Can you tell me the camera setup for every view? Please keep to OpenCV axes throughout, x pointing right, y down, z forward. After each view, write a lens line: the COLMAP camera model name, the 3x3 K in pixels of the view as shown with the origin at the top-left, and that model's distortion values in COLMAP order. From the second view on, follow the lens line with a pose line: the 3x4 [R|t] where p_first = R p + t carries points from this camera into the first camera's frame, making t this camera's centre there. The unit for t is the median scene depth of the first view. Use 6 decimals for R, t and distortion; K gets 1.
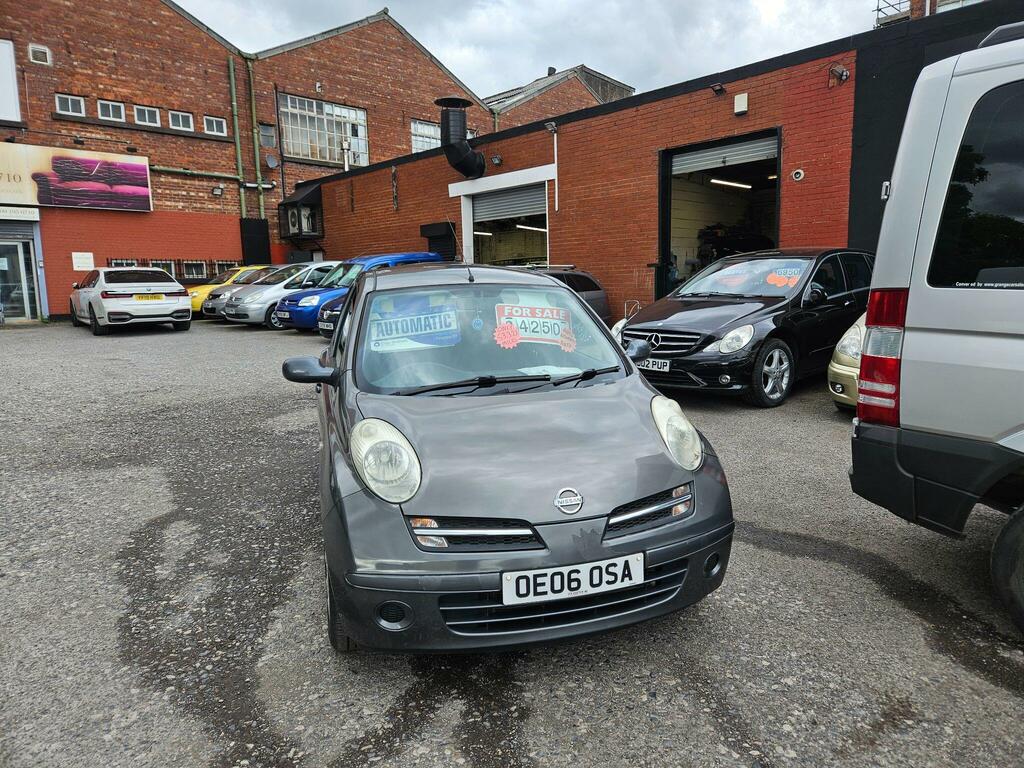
lens RADIAL K [[680.6, 0, 513.6], [0, 680.6, 379.7], [0, 0, 1]] dist [0.030286, -0.016140]
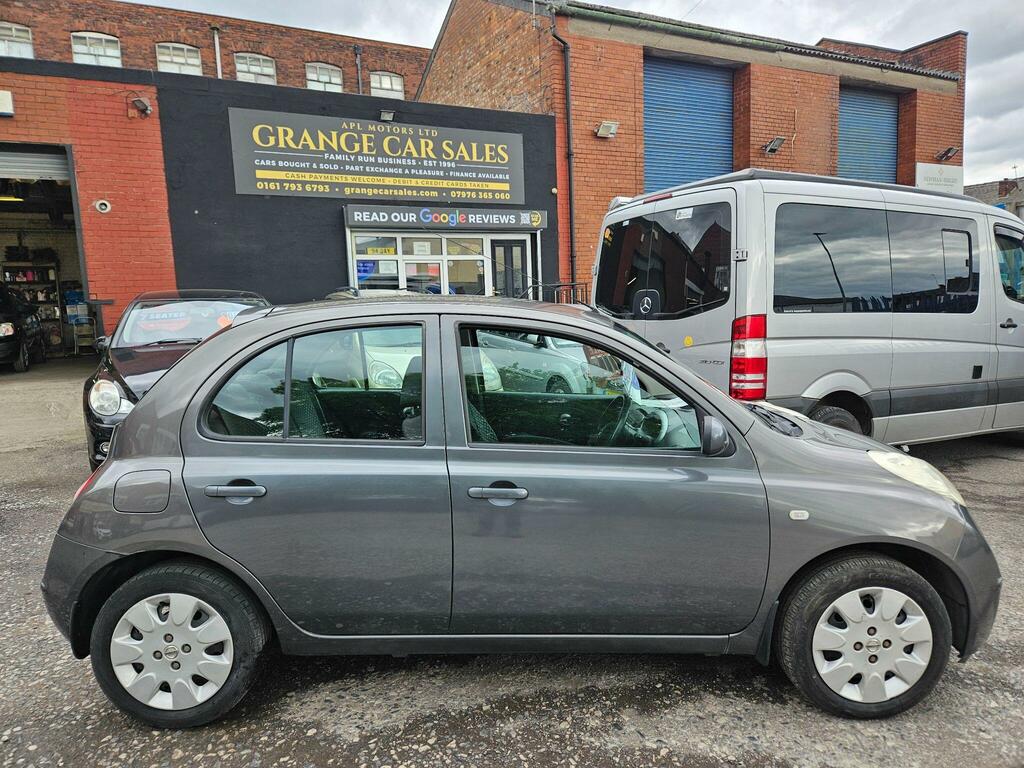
lens RADIAL K [[680.6, 0, 513.2], [0, 680.6, 383.6], [0, 0, 1]] dist [0.030286, -0.016140]
pose [[0.278039, -0.101971, 0.955142, -0.839163], [0.163886, 0.984806, 0.057431, -0.116071], [-0.946486, 0.140567, 0.290526, 0.796198]]
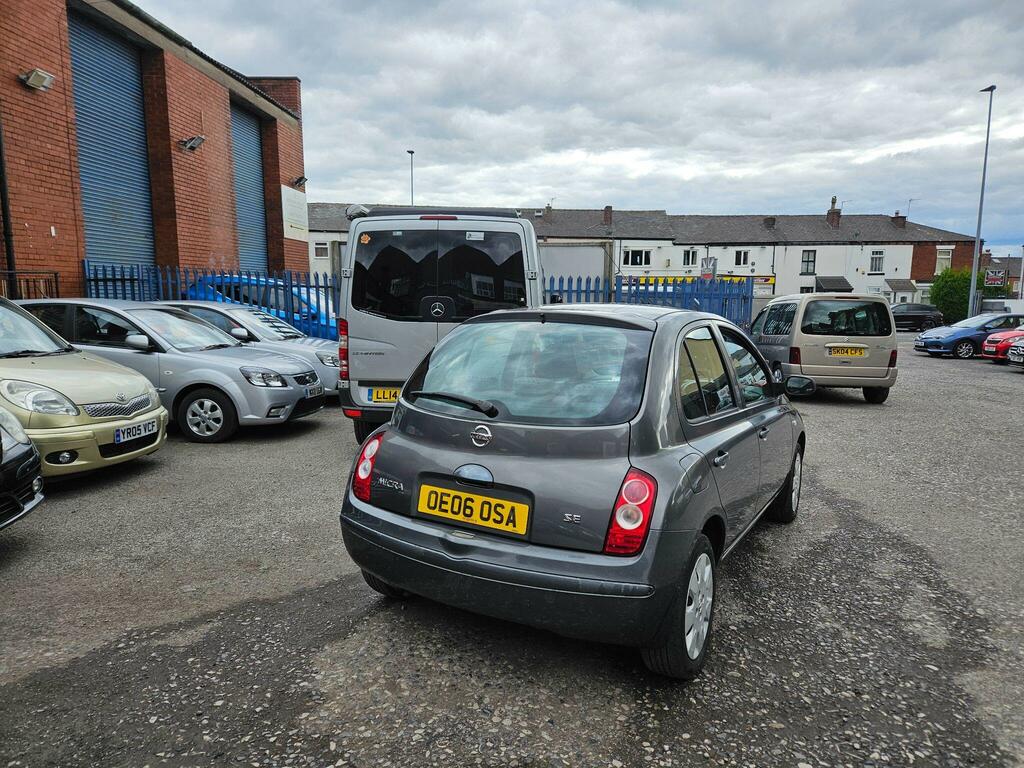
lens RADIAL K [[680.6, 0, 512.1], [0, 680.6, 384.5], [0, 0, 1]] dist [0.030286, -0.016140]
pose [[-0.680320, -0.085815, 0.727874, -0.717404], [0.106272, 0.971076, 0.213817, -0.292818], [-0.725170, 0.222817, -0.651523, 1.819994]]
